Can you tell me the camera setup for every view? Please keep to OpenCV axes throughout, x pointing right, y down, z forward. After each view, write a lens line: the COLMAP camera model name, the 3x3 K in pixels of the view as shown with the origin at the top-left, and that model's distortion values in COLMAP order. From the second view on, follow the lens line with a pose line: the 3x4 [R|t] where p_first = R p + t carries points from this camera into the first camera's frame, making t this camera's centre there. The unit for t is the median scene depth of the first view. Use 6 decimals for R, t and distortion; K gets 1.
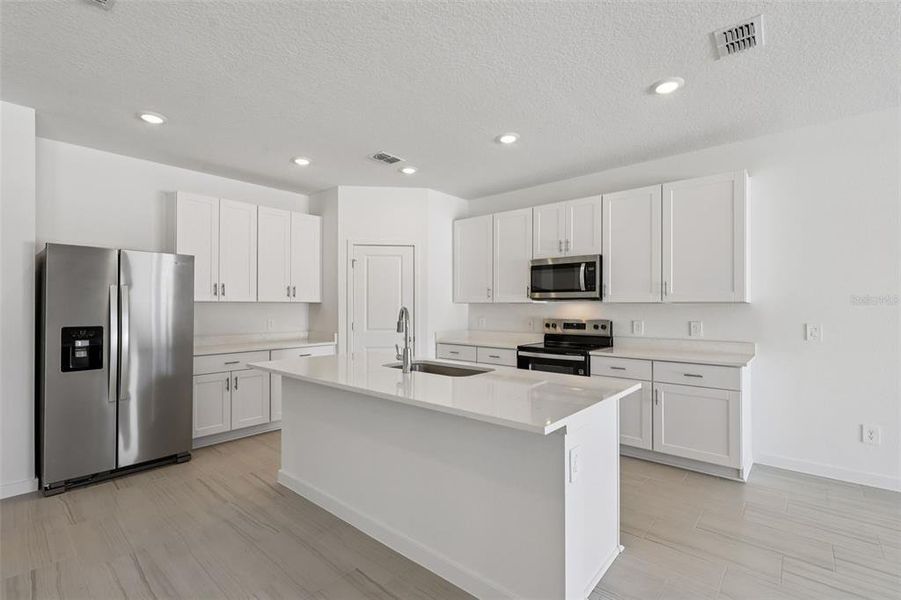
lens RADIAL K [[405.8, 0, 451.3], [0, 405.8, 305.0], [0, 0, 1]] dist [-0.000336, -0.000098]
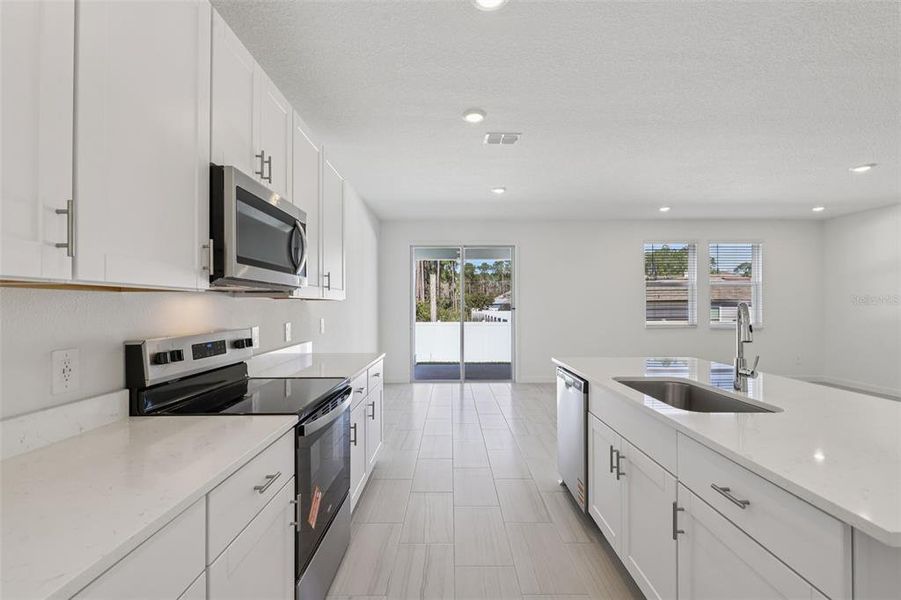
lens RADIAL K [[405.8, 0, 451.3], [0, 405.8, 305.0], [0, 0, 1]] dist [-0.000336, -0.000098]
pose [[-0.657201, 0.002516, 0.753711, -0.190472], [-0.000637, 0.999992, -0.003894, 0.006697], [-0.753715, -0.003040, -0.657194, 1.118369]]
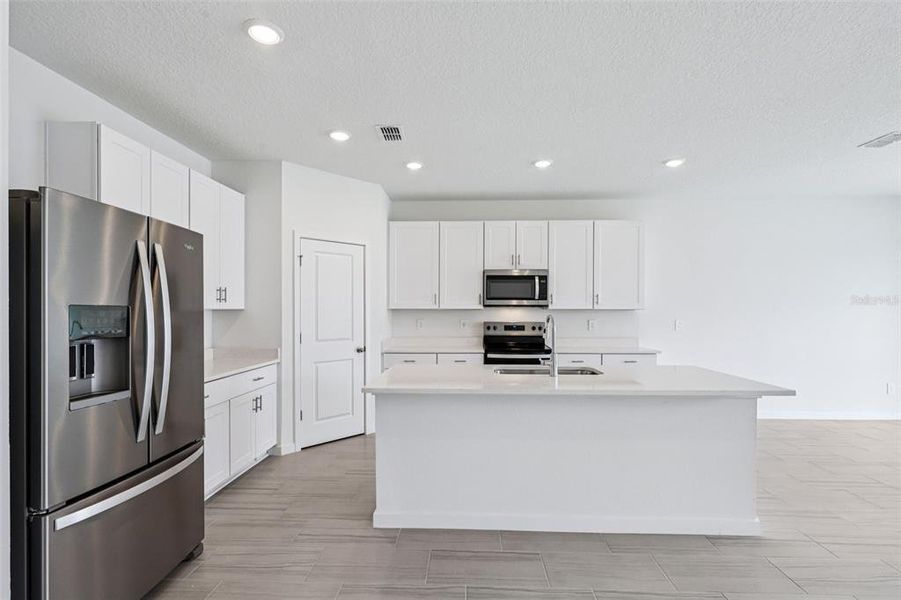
lens RADIAL K [[426.9, 0, 449.3], [0, 426.9, 311.3], [0, 0, 1]] dist [0.000652, 0.000151]
pose [[0.779773, -0.006285, 0.626031, -0.613514], [0.001257, 0.999963, 0.008472, -0.009897], [-0.626061, -0.005819, 0.779752, 0.170770]]
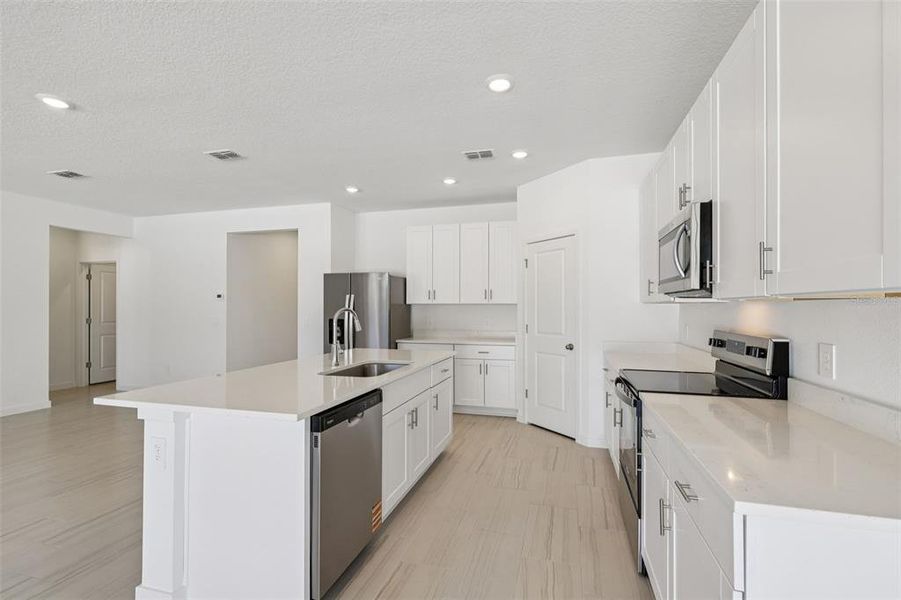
lens RADIAL K [[405.8, 0, 451.3], [0, 405.8, 305.0], [0, 0, 1]] dist [-0.000336, -0.000098]
pose [[0.429080, -0.004677, -0.903254, 0.620225], [0.002548, 0.999989, -0.003968, 0.000219], [0.903263, -0.000599, 0.429087, 0.477883]]
